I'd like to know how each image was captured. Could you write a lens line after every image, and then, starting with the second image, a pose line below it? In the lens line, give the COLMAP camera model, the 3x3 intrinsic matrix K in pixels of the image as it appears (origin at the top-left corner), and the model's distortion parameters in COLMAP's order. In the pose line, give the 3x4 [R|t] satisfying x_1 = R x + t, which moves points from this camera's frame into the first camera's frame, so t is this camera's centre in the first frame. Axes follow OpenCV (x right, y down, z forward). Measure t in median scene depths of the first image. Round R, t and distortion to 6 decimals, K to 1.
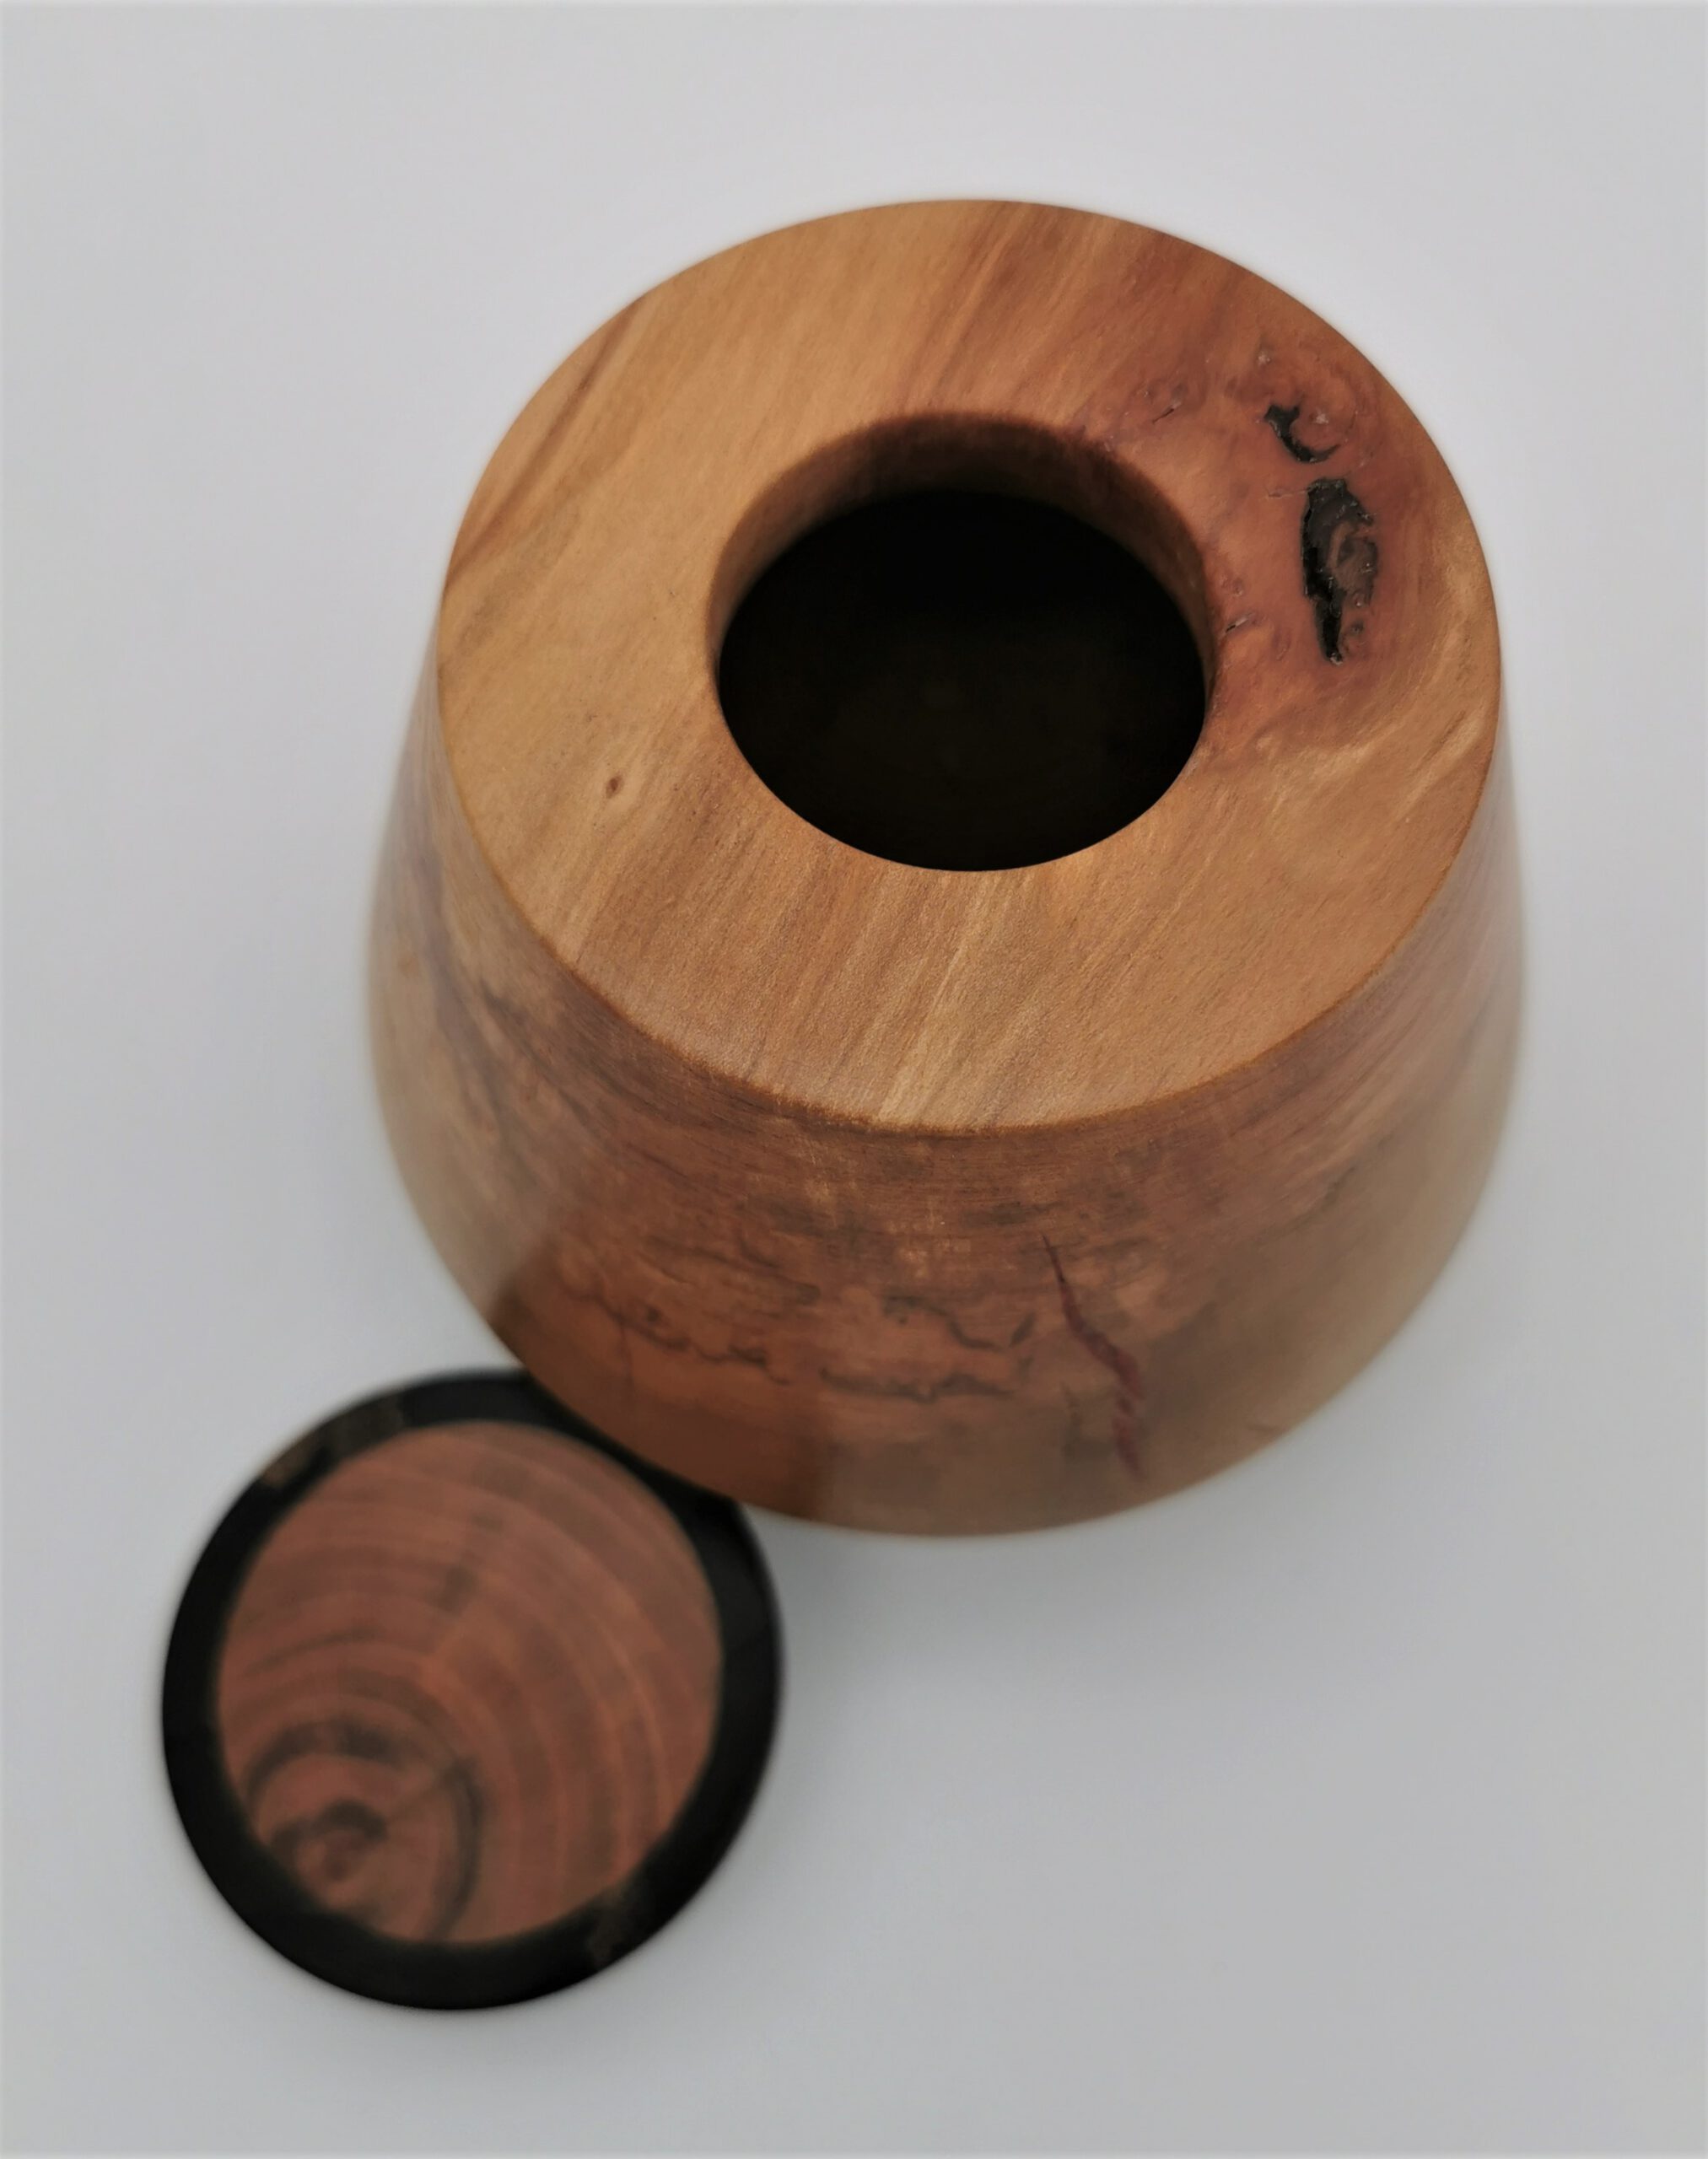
lens RADIAL K [[2222.5, 0, 835.2], [0, 2222.5, 1078.5], [0, 0, 1]] dist [-0.027989, 0.000000]
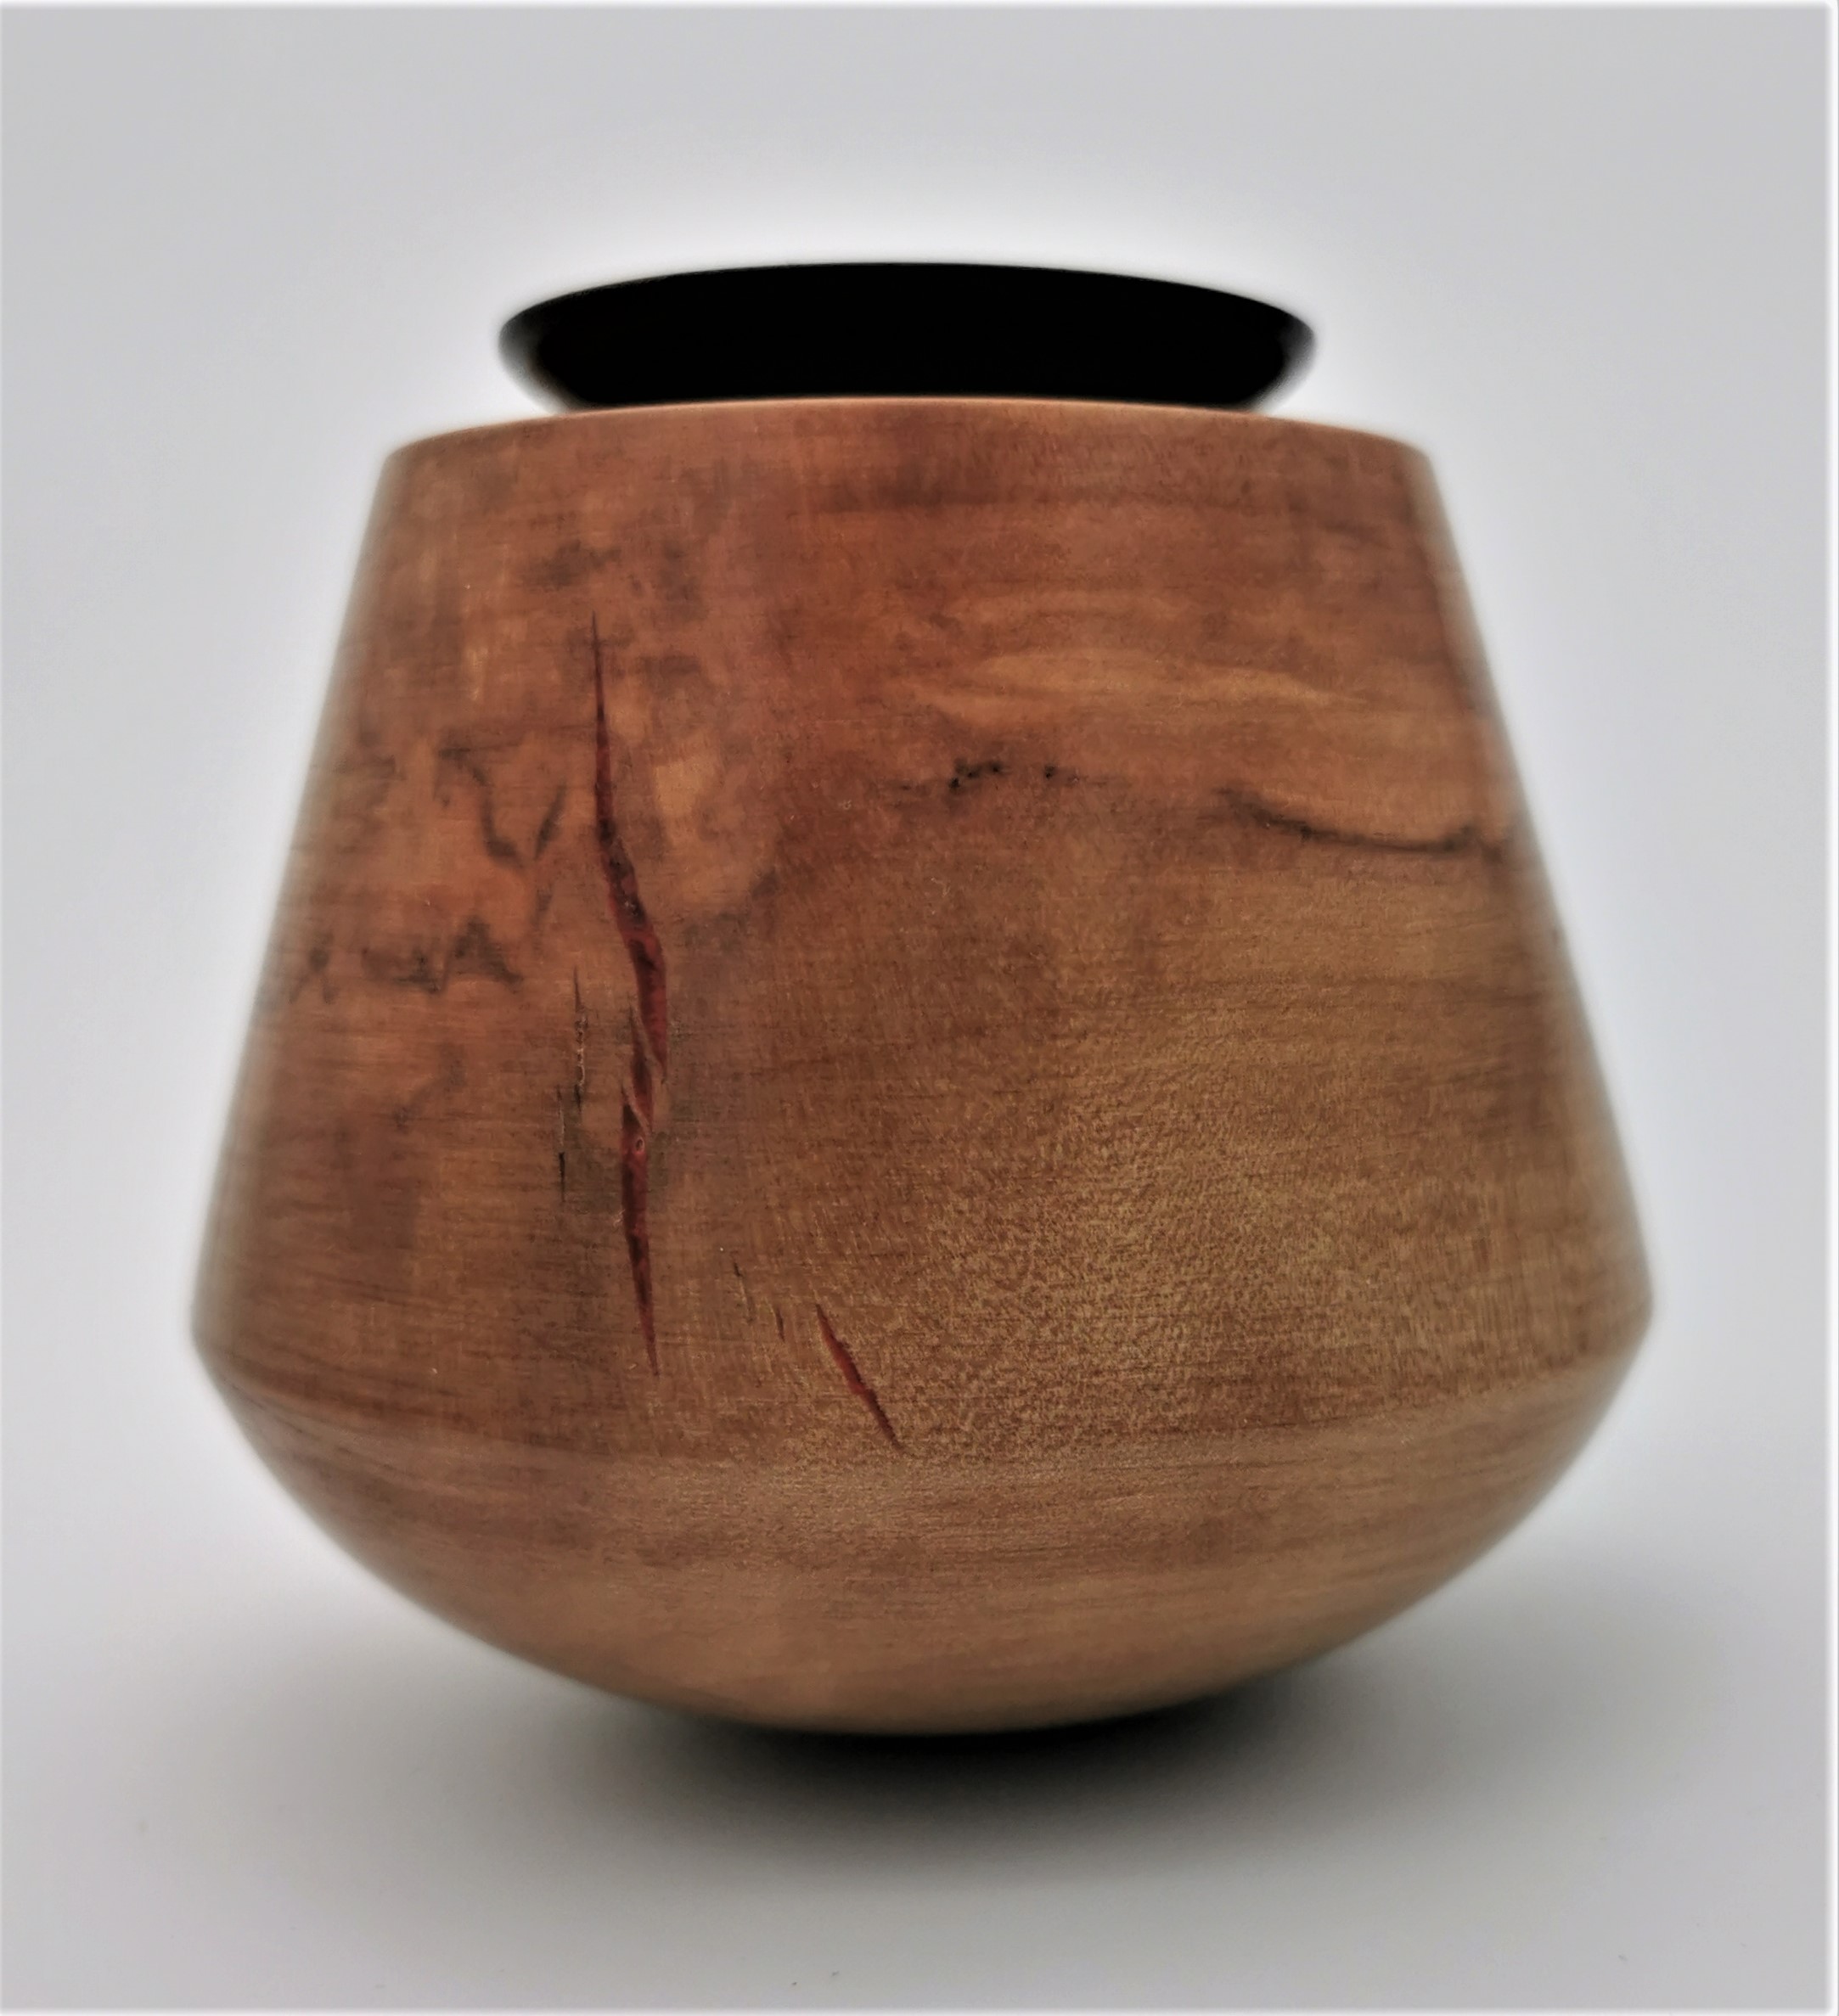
lens RADIAL K [[2577.1, 0, 1004.5], [0, 2577.1, 1338.0], [0, 0, 1]] dist [-0.013192, 0.000000]
pose [[0.842591, 0.128344, -0.523038, 0.760608], [-0.508964, 0.507258, -0.695446, 0.799215], [0.176059, 0.852184, 0.492733, 0.743988]]
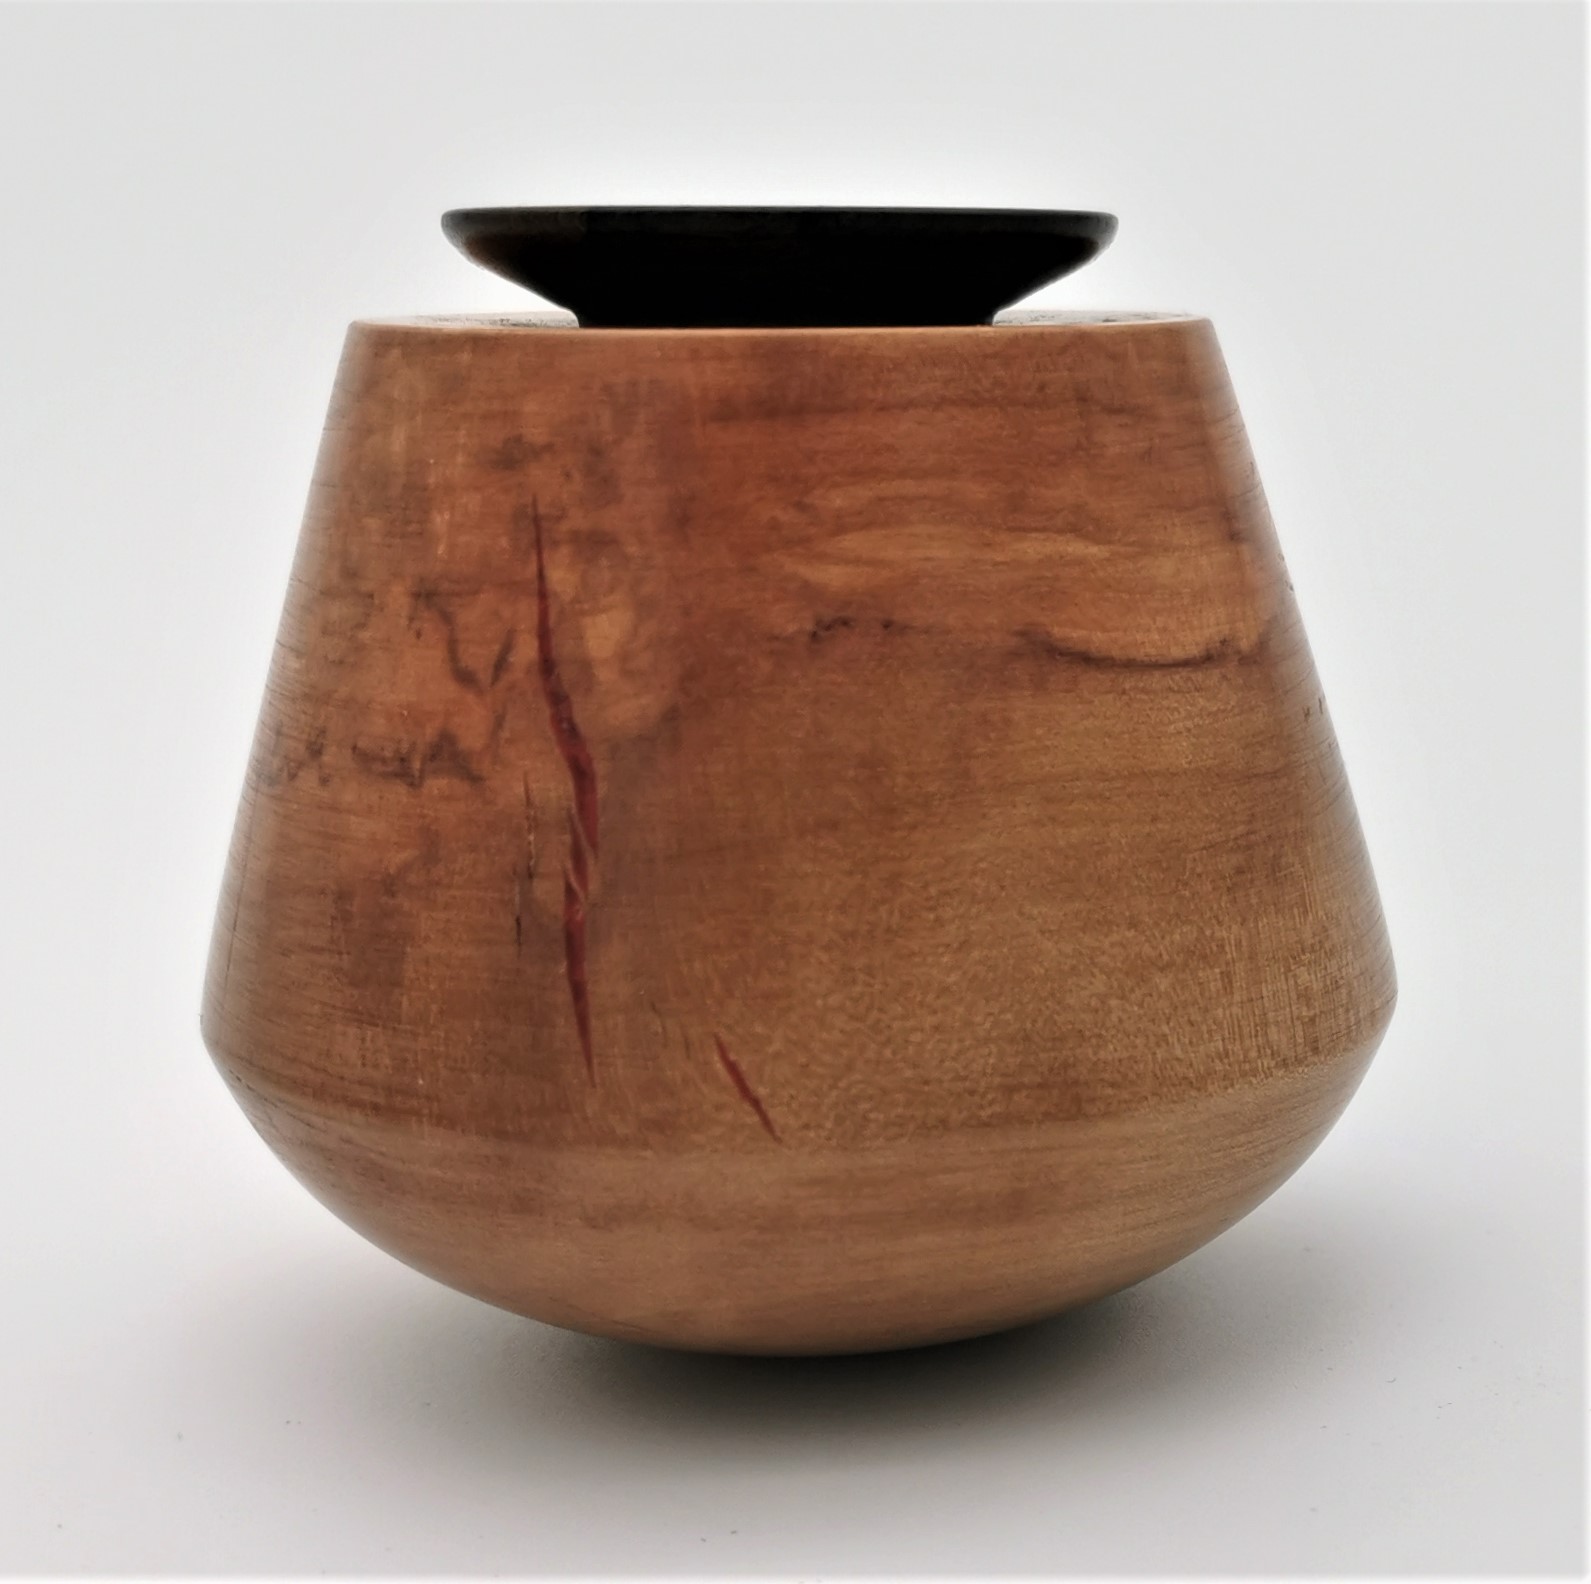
lens RADIAL K [[2957.0, 0, 995.1], [0, 2957.0, 1108.2], [0, 0, 1]] dist [0.042059, 0.000000]
pose [[0.855496, 0.156823, -0.493491, 1.036200], [-0.489445, 0.555999, -0.671795, 1.087915], [0.169027, 0.816255, 0.552411, 0.448624]]
